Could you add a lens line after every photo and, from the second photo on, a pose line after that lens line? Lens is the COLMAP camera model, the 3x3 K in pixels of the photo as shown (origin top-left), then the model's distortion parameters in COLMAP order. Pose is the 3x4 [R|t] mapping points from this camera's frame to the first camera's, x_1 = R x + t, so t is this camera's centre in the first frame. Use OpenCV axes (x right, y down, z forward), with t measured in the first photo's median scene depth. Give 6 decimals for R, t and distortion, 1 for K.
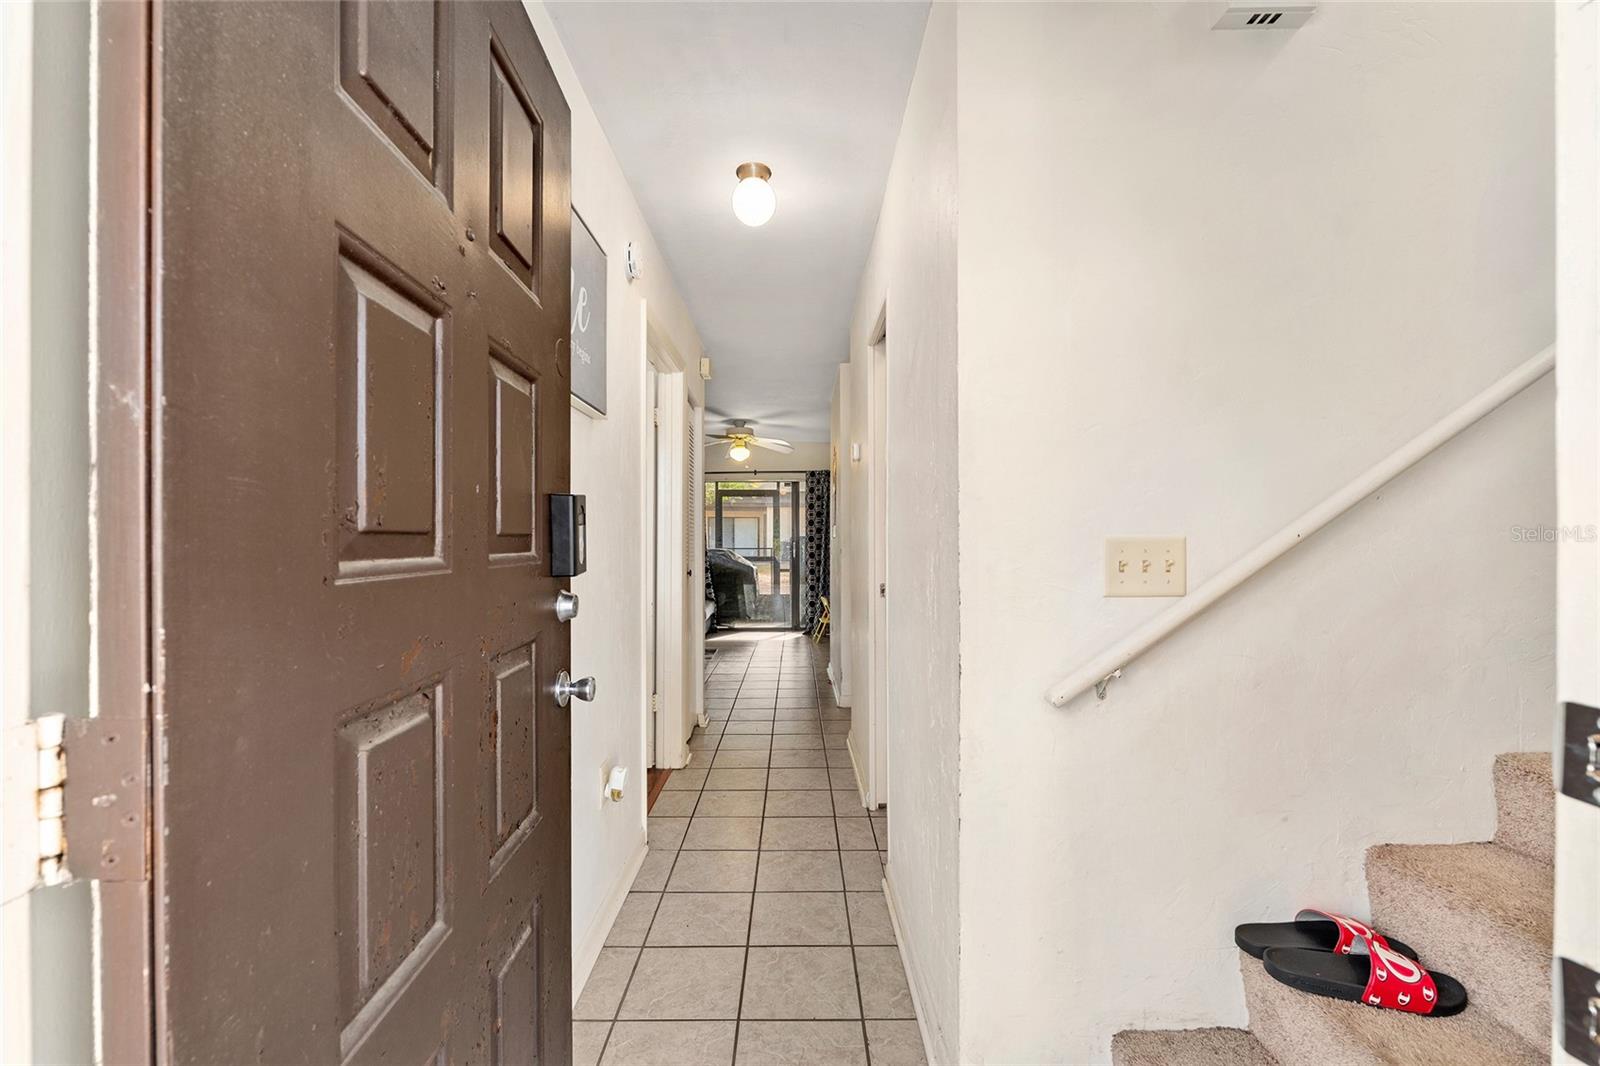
lens RADIAL K [[654.3, 0, 793.6], [0, 654.3, 543.4], [0, 0, 1]] dist [-0.006472, -0.000160]
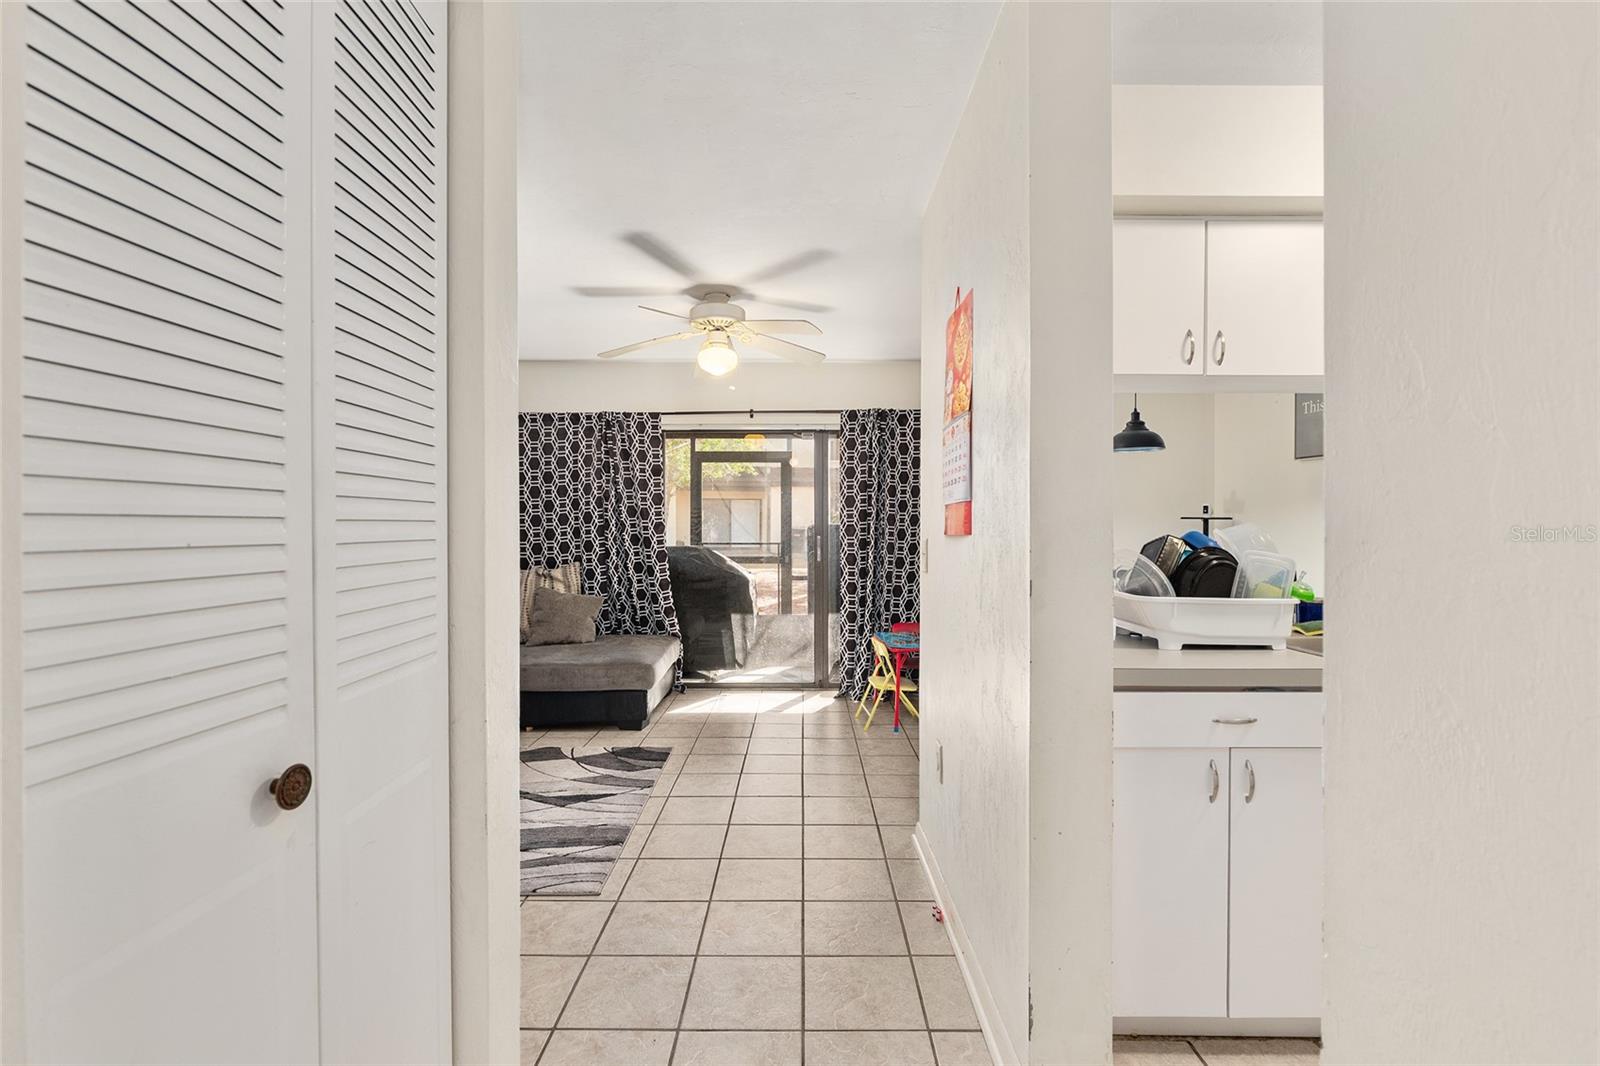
lens RADIAL K [[730.5, 0, 798.9], [0, 730.5, 539.6], [0, 0, 1]] dist [-0.001253, 0.000105]
pose [[0.999995, 0.001890, -0.002582, -0.015420], [-0.001858, 0.999924, 0.012192, -0.006075], [0.002605, -0.012187, 0.999922, 0.358882]]
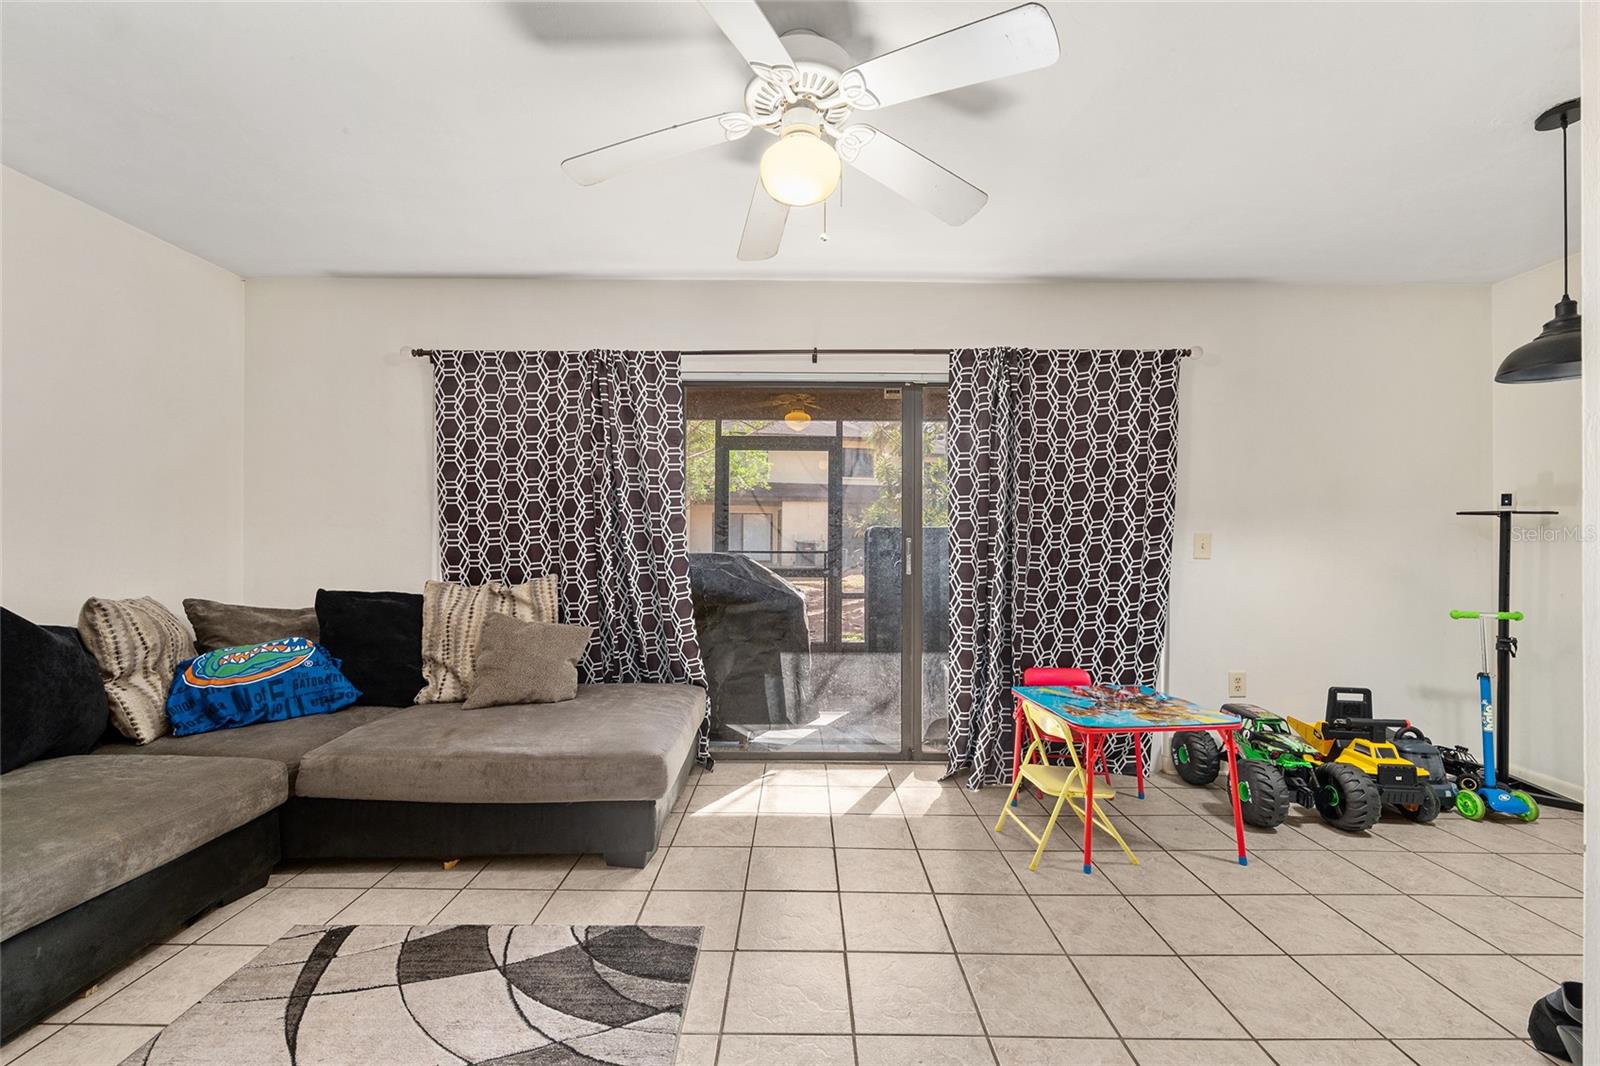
lens RADIAL K [[654.3, 0, 803.4], [0, 654.3, 542.9], [0, 0, 1]] dist [-0.006472, -0.000160]
pose [[0.999958, 0.007470, 0.005380, -0.065765], [-0.007444, 0.999961, -0.004754, 0.003854], [-0.005415, 0.004714, 0.999974, 0.607923]]
